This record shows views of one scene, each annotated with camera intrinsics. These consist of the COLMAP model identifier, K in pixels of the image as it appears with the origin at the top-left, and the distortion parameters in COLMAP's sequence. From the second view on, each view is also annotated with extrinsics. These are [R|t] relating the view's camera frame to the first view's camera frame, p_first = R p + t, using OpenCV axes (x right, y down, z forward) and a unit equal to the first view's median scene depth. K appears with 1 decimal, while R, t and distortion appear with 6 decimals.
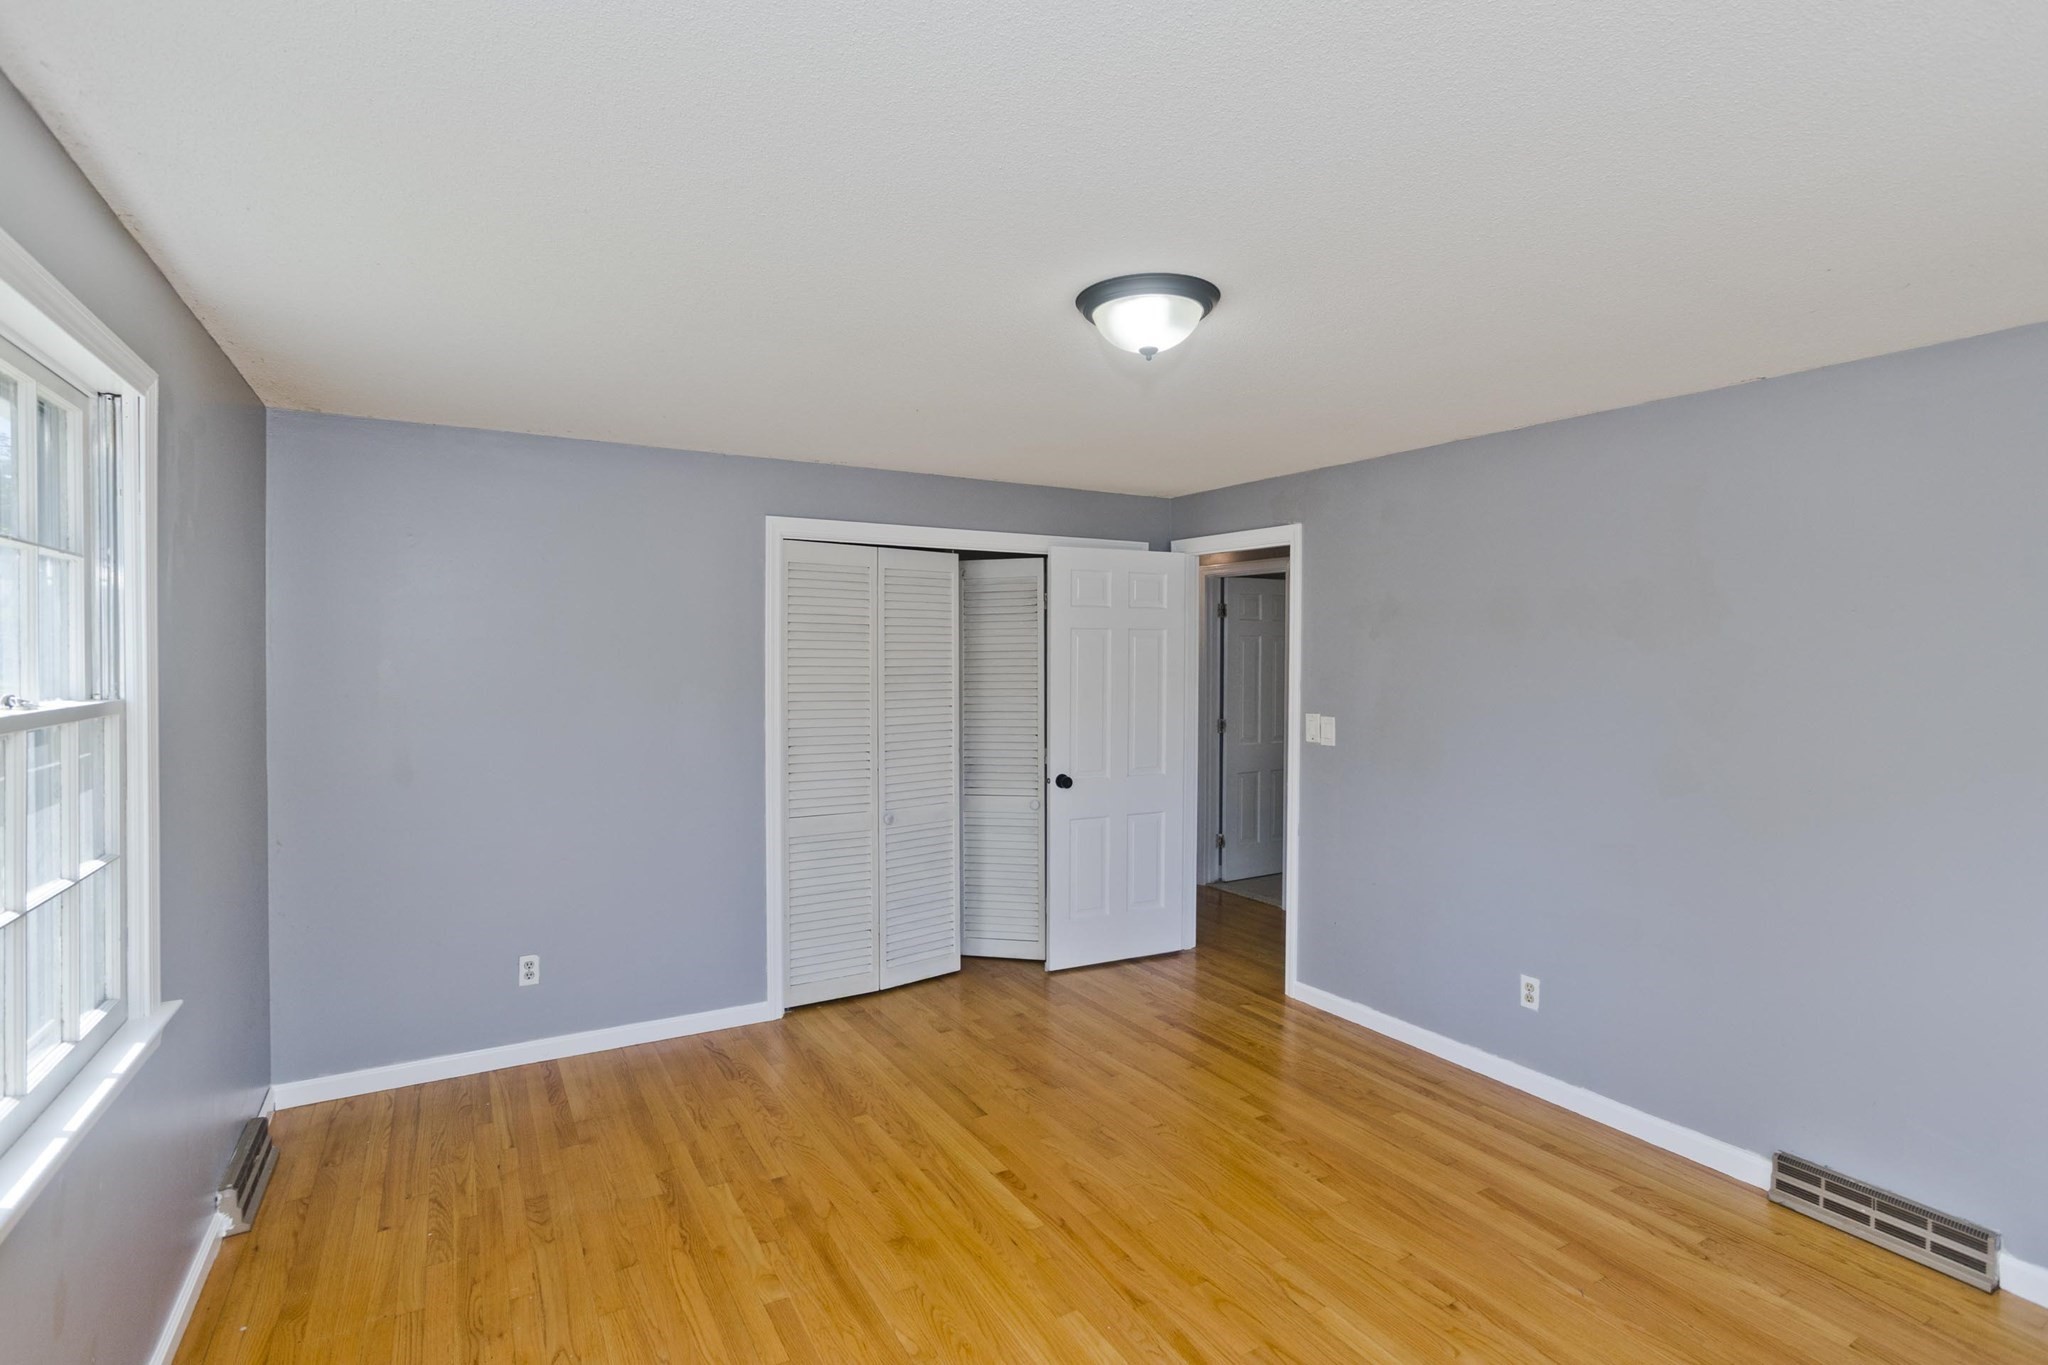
lens RADIAL K [[971.3, 0, 1070.4], [0, 971.3, 665.7], [0, 0, 1]] dist [-0.058588, 0.030409]
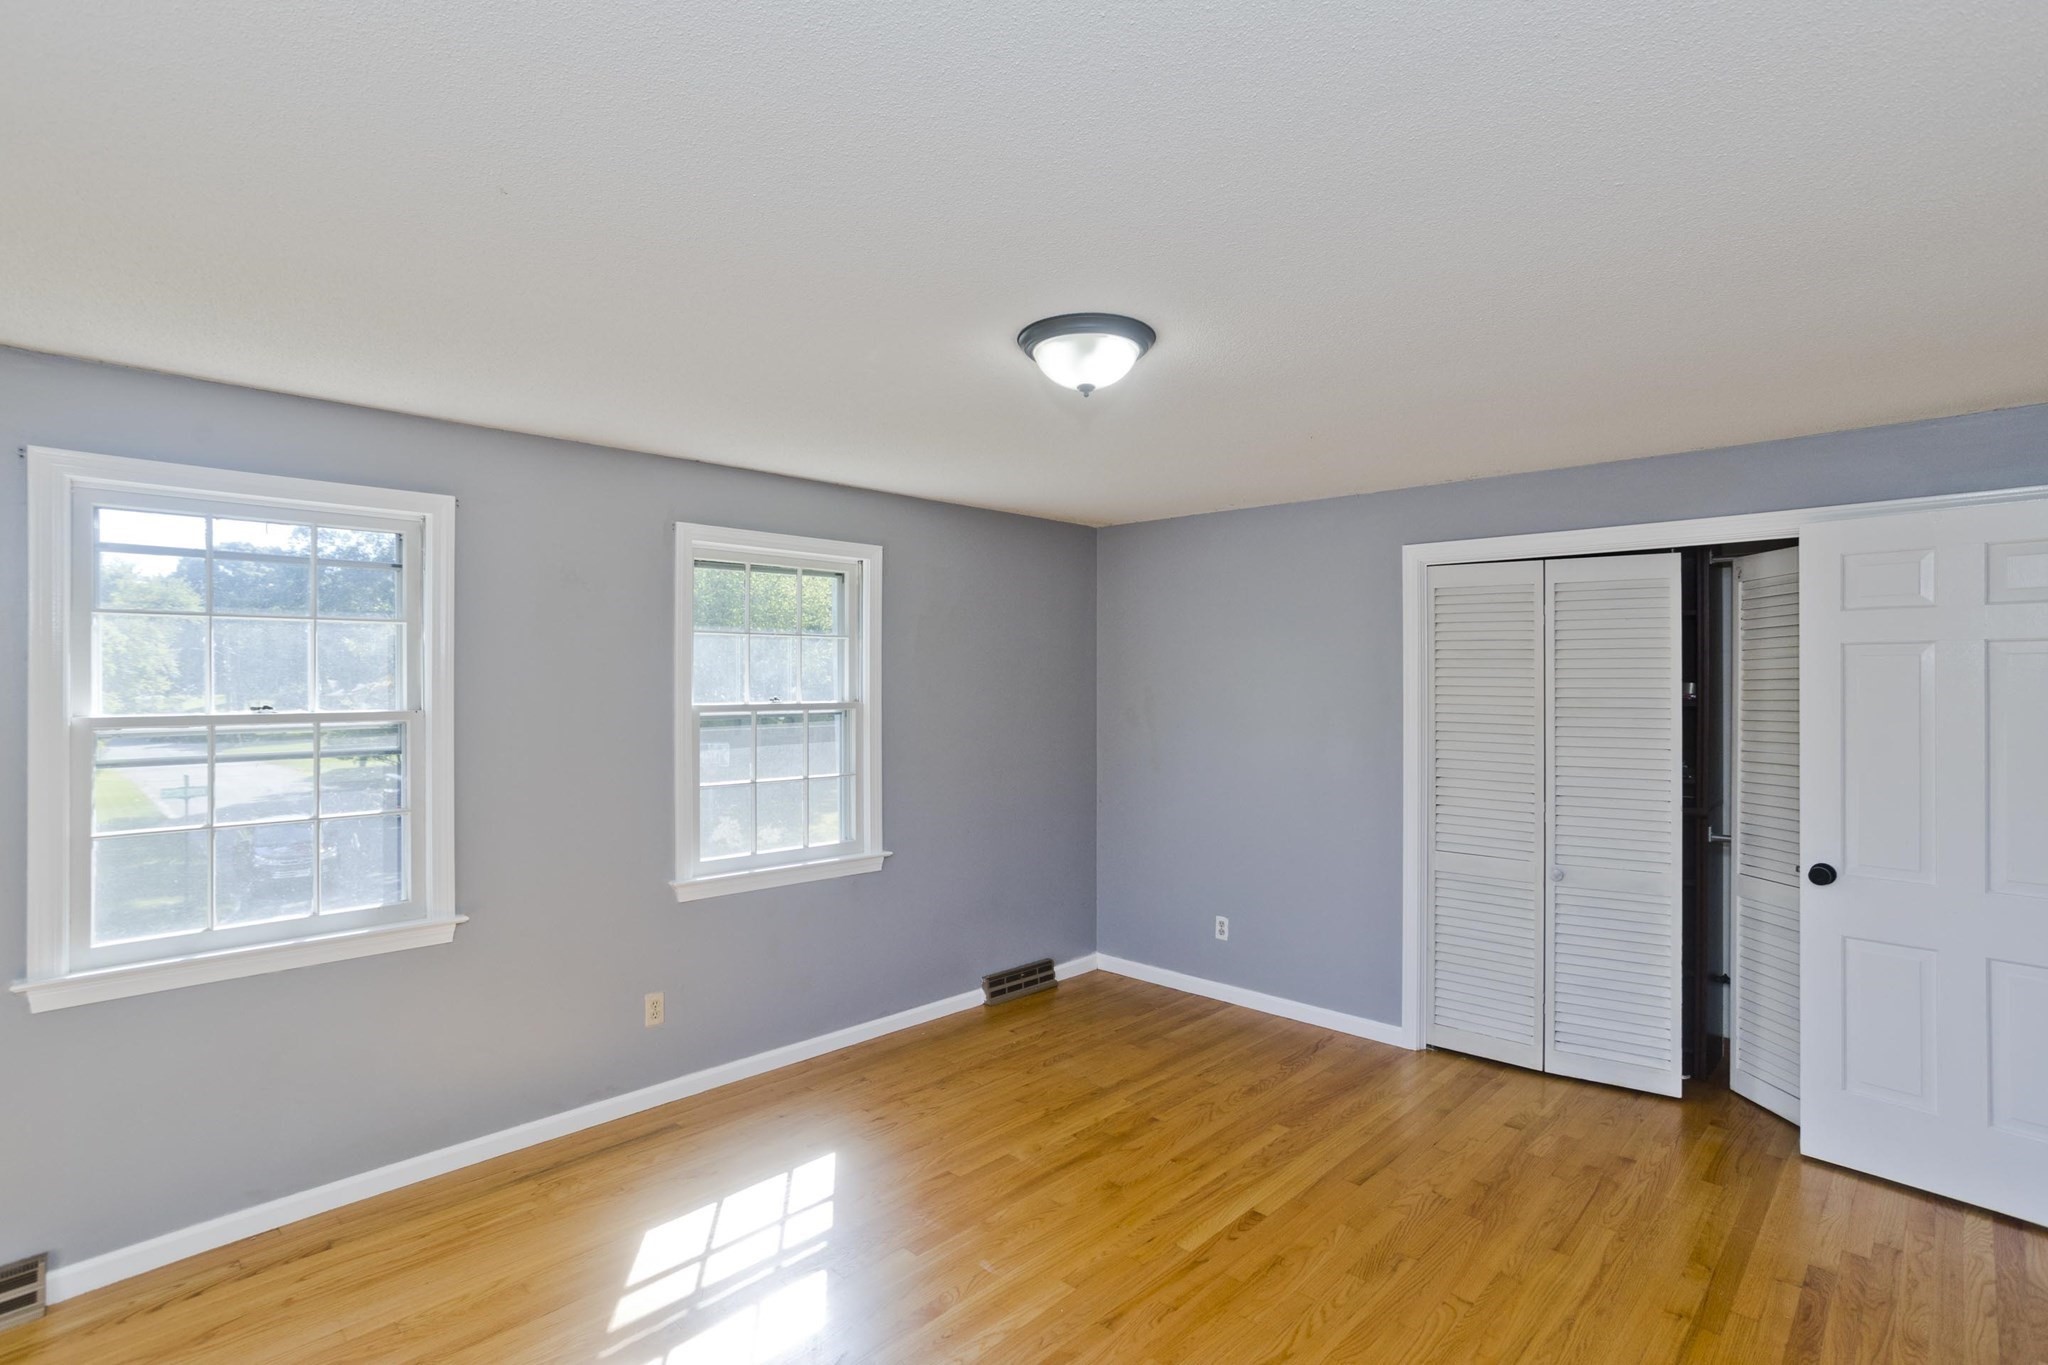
lens RADIAL K [[985.3, 0, 1029.4], [0, 985.3, 677.3], [0, 0, 1]] dist [-0.048178, 0.032074]
pose [[0.262338, -0.006774, -0.964952, 0.688033], [-0.013185, 0.999857, -0.010603, -0.001534], [0.964886, 0.015504, 0.262211, 0.423251]]
